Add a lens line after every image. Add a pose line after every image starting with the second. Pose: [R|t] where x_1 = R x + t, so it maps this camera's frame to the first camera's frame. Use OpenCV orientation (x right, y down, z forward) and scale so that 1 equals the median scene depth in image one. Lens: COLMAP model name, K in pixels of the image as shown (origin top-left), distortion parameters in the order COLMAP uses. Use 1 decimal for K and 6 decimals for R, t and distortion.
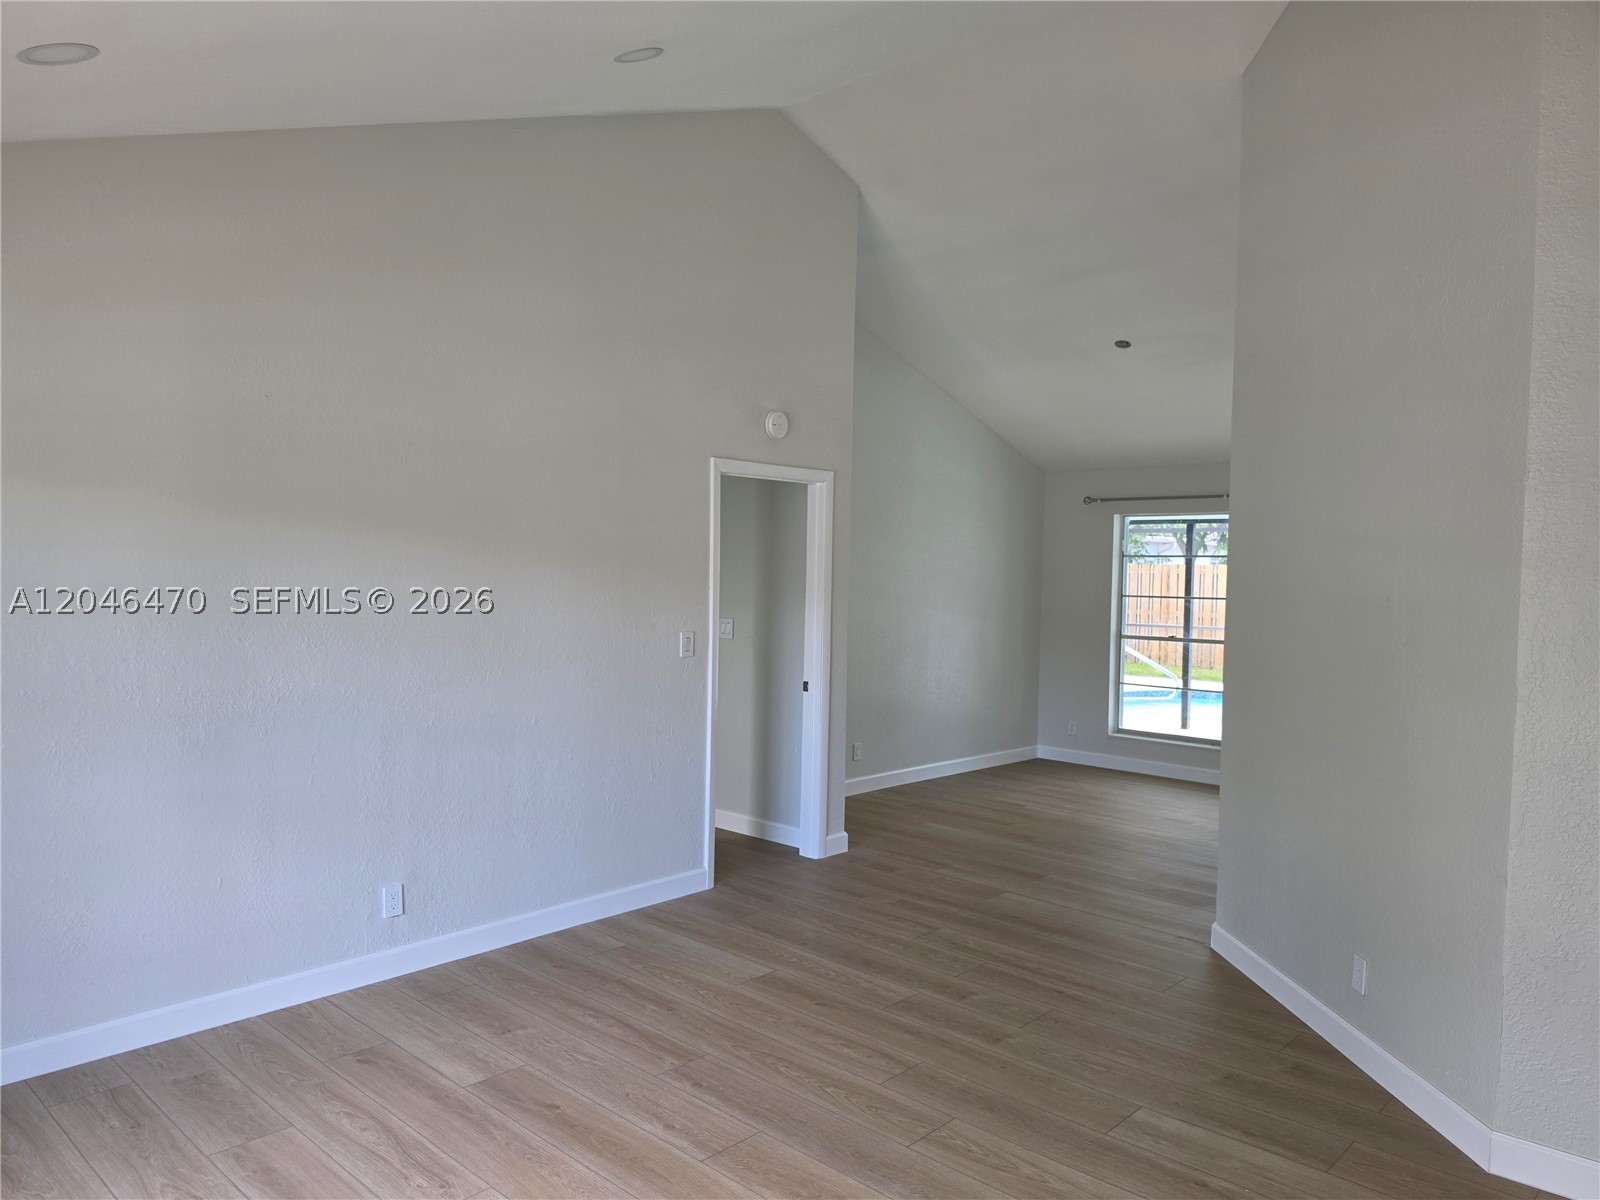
lens RADIAL K [[1107.3, 0, 800.0], [0, 1107.3, 600.0], [0, 0, 1]] dist [0.066952, -0.086326]
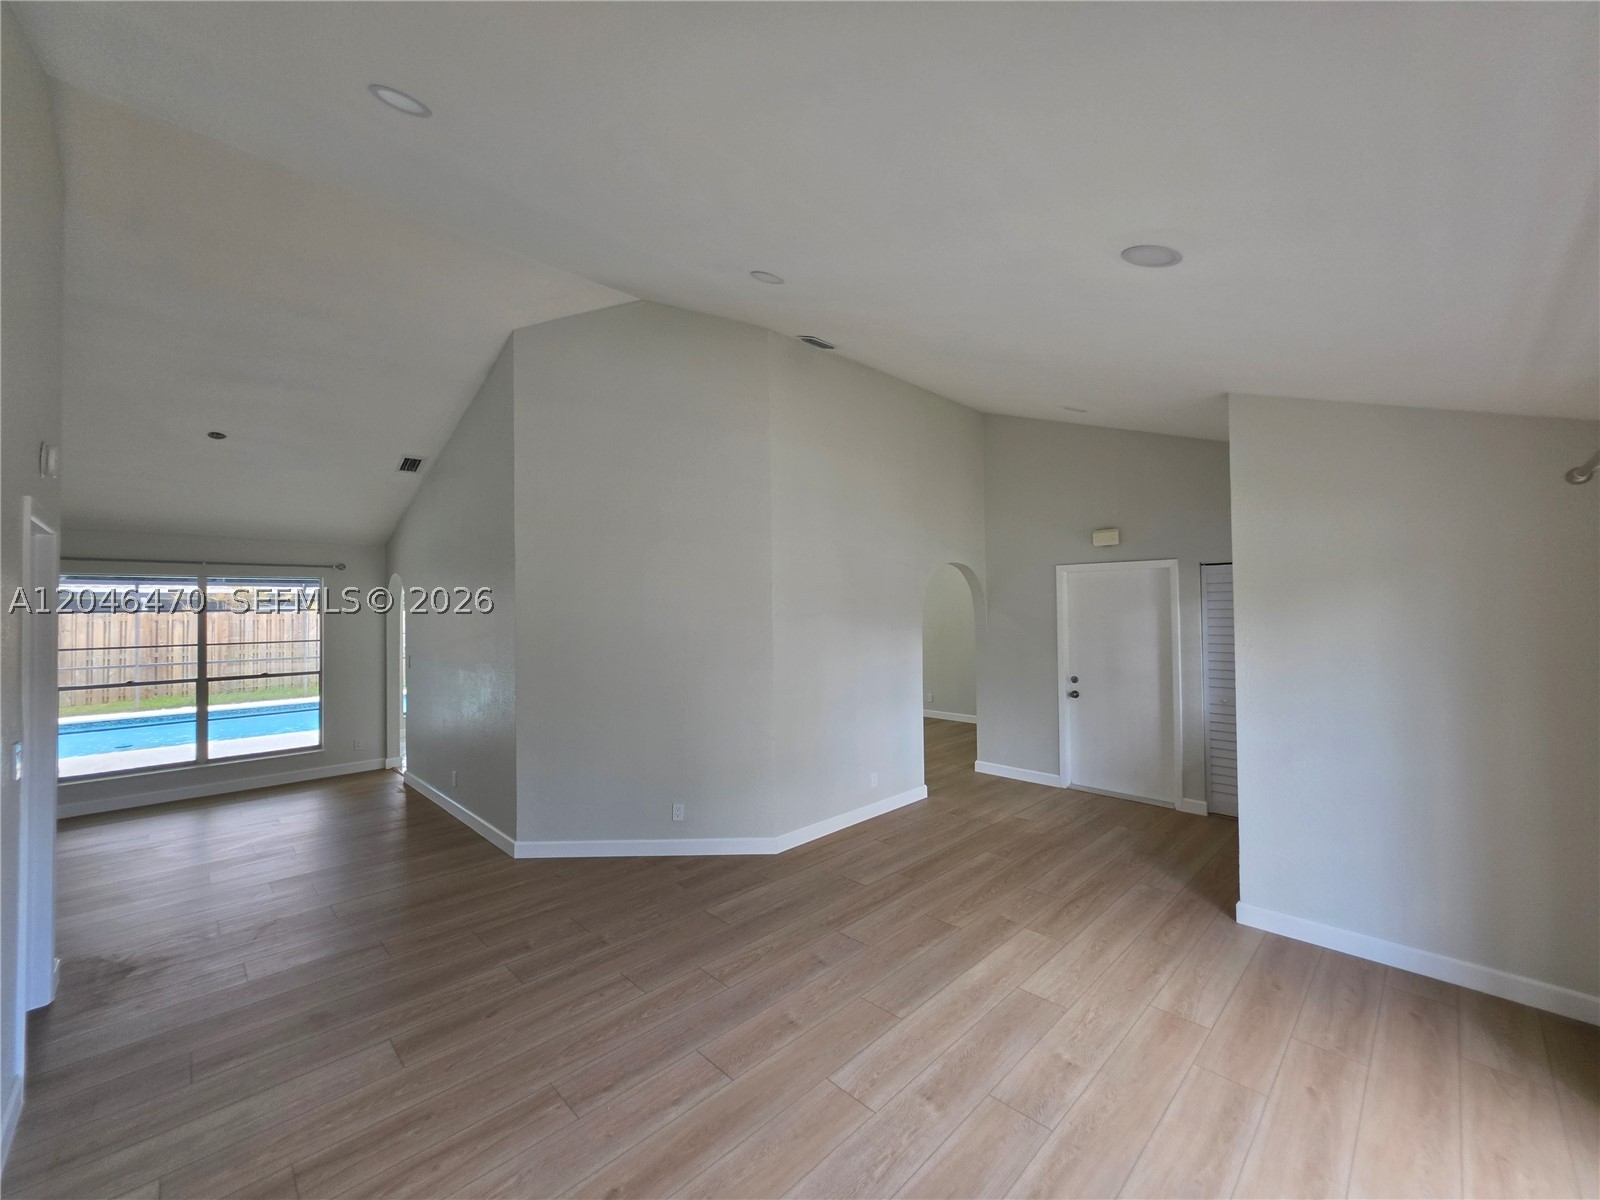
lens RADIAL K [[647.7, 0, 800.0], [0, 647.7, 600.0], [0, 0, 1]] dist [0.009691, -0.000091]
pose [[0.042032, -0.006790, 0.999093, -0.683194], [0.039656, 0.999200, 0.005122, -0.057948], [-0.998329, 0.039405, 0.042267, 0.688327]]
